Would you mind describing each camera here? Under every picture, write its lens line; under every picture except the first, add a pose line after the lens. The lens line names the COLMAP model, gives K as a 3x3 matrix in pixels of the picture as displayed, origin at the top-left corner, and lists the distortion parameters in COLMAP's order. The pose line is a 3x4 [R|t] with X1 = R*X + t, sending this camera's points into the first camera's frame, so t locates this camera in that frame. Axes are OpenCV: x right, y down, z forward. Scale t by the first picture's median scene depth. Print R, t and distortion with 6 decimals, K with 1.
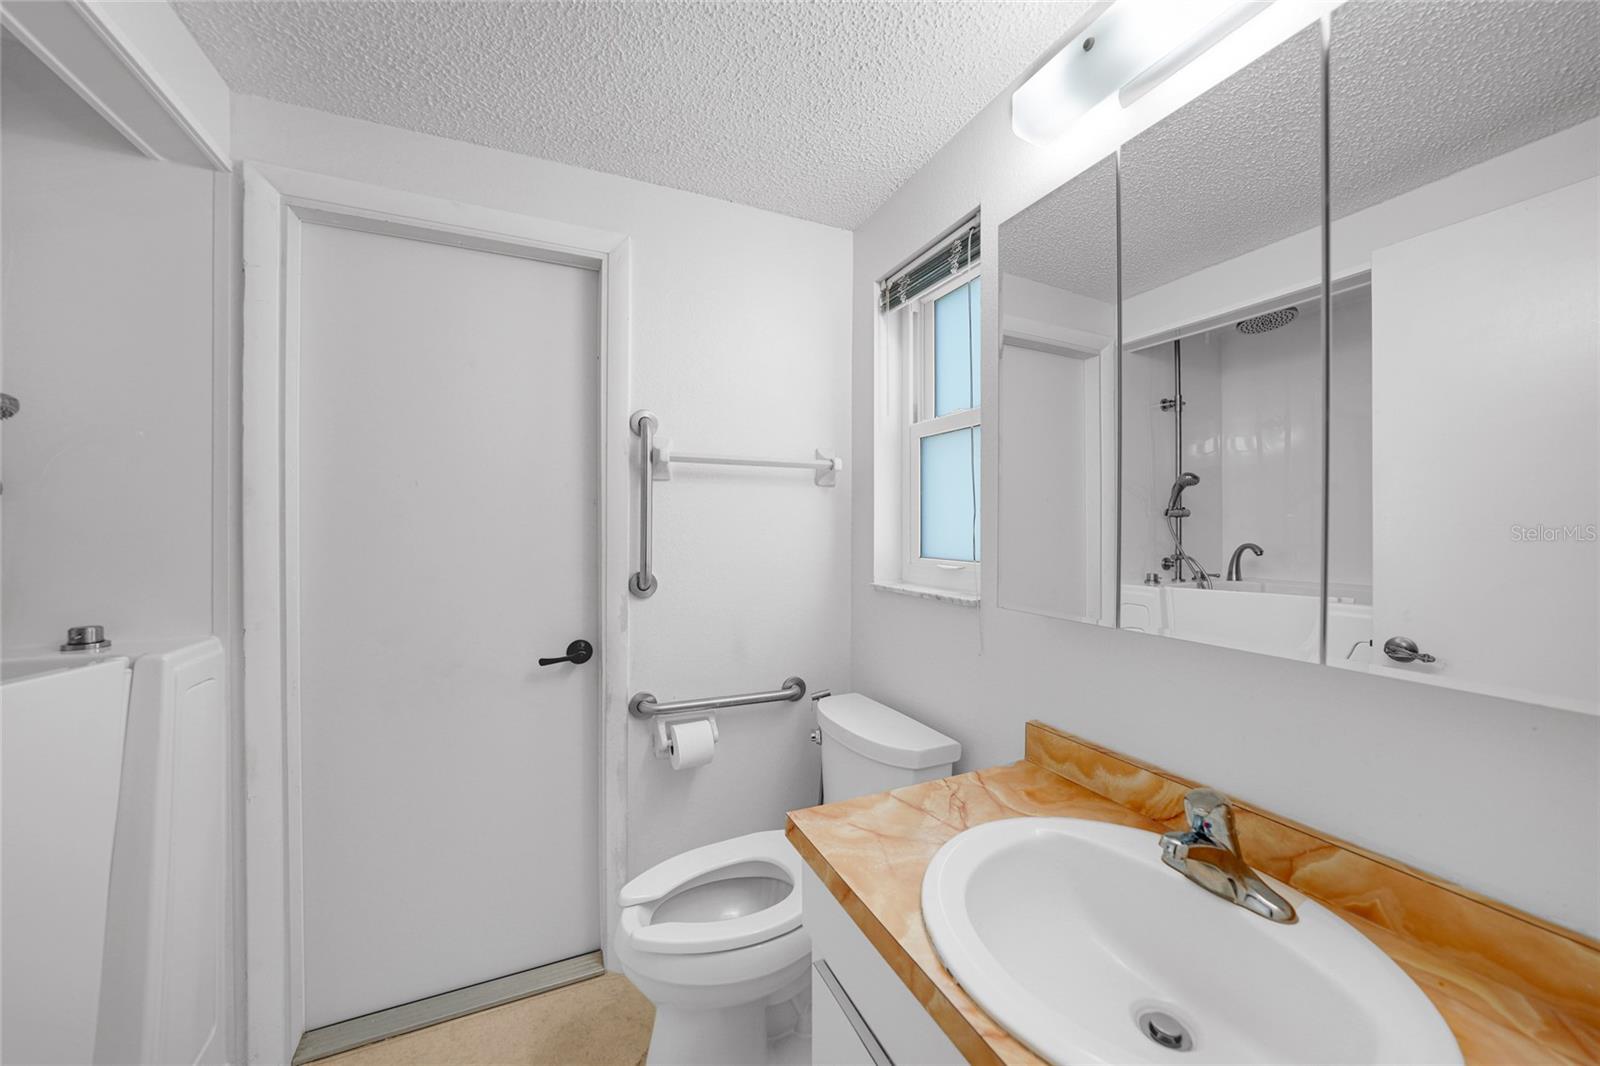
lens RADIAL K [[563.2, 0, 808.7], [0, 563.2, 528.2], [0, 0, 1]] dist [-0.021277, 0.003868]
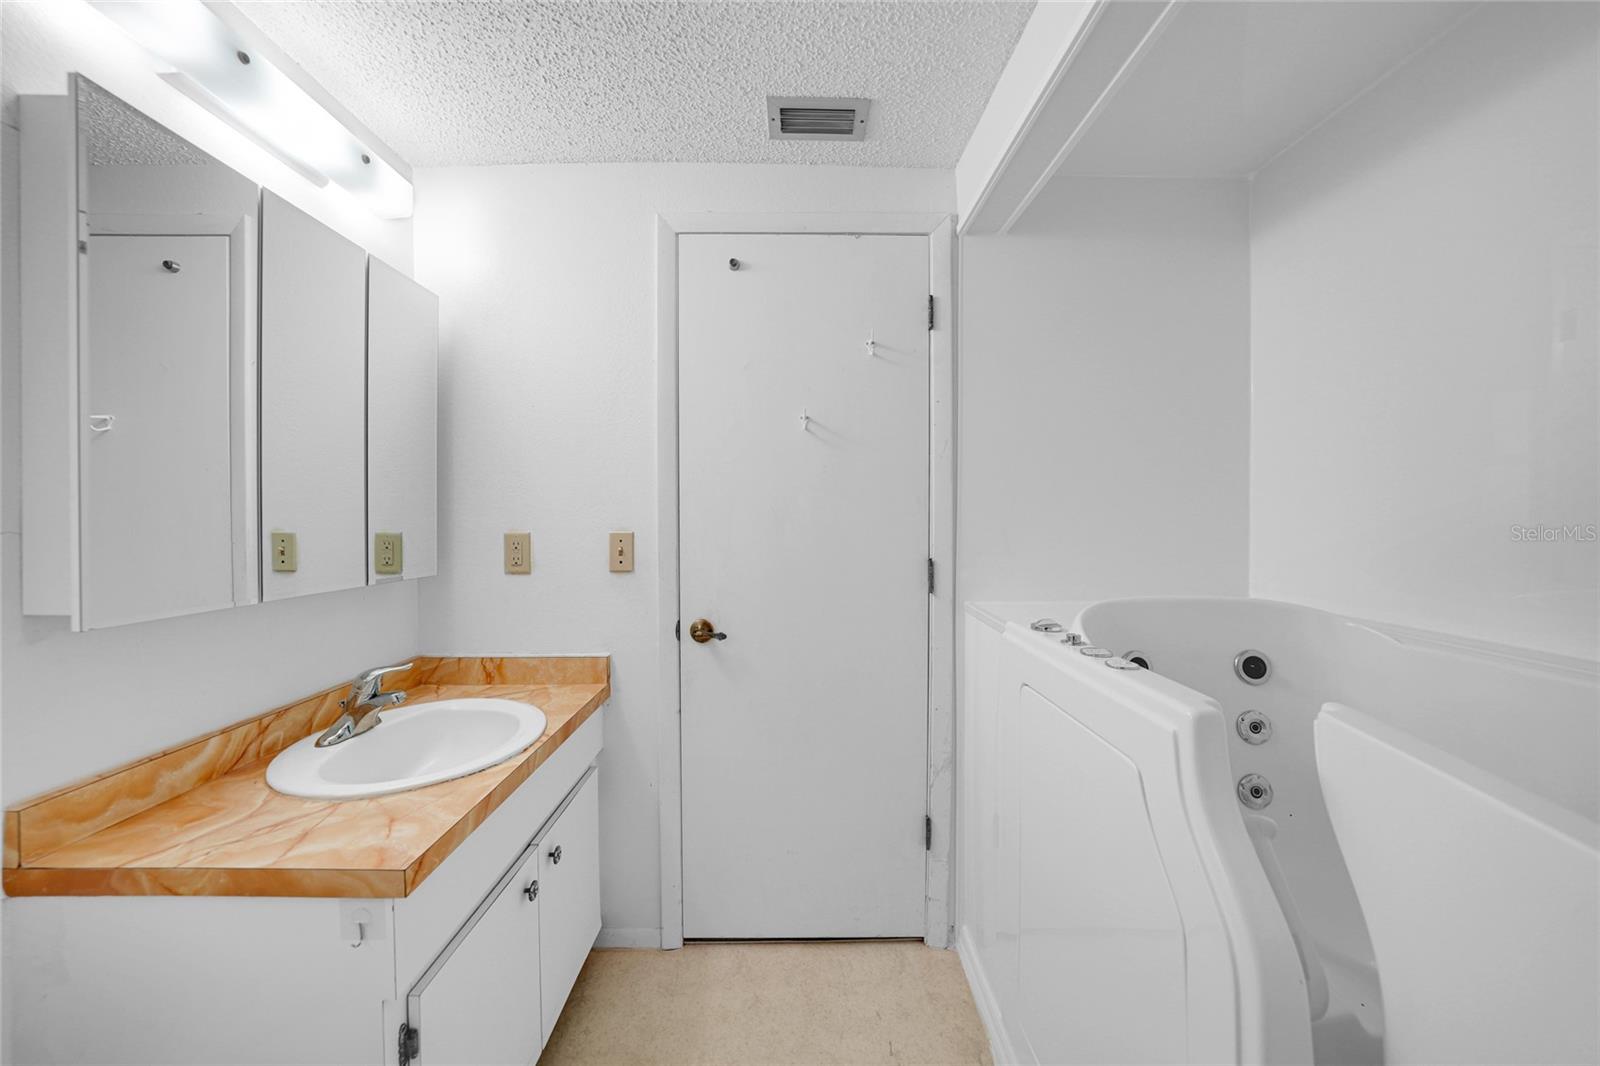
lens RADIAL K [[563.2, 0, 800.5], [0, 563.2, 522.9], [0, 0, 1]] dist [-0.021277, 0.003868]
pose [[-0.909425, -0.000977, 0.415866, -0.858840], [0.006218, 0.999853, 0.015948, 0.003577], [-0.415820, 0.017090, -0.909286, 1.438324]]
